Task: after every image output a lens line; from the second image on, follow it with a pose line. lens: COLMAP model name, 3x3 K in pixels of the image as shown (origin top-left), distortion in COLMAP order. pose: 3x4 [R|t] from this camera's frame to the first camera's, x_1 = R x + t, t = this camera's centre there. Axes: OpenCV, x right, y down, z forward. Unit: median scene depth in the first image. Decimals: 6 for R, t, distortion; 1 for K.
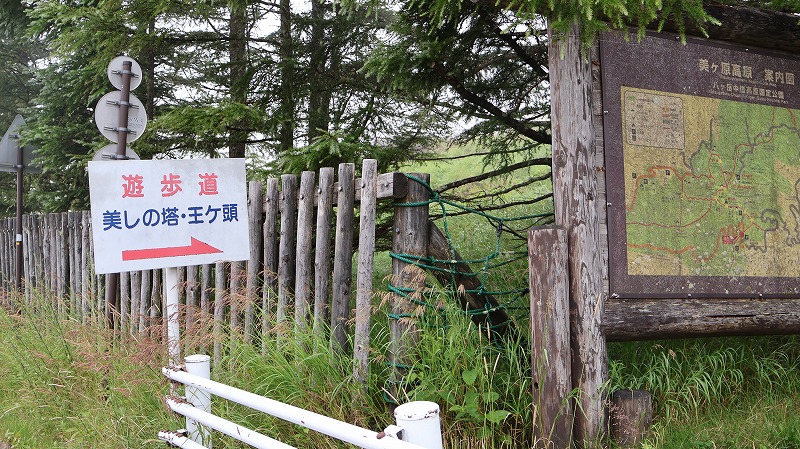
lens RADIAL K [[612.7, 0, 387.3], [0, 612.7, 227.1], [0, 0, 1]] dist [0.029395, -0.000038]
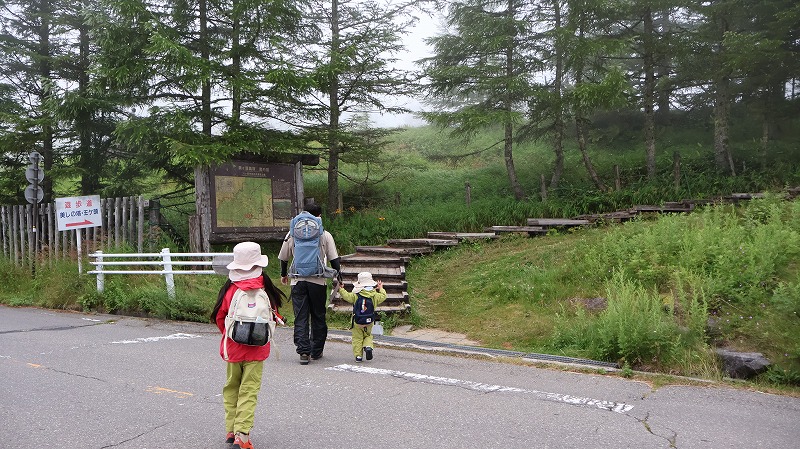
lens RADIAL K [[612.7, 0, 387.3], [0, 612.7, 227.1], [0, 0, 1]] dist [0.029395, -0.000038]
pose [[0.884770, -0.026524, 0.465272, -0.422886], [-0.005167, 0.997759, 0.066704, -0.173020], [-0.465999, -0.061422, 0.882651, -2.728635]]
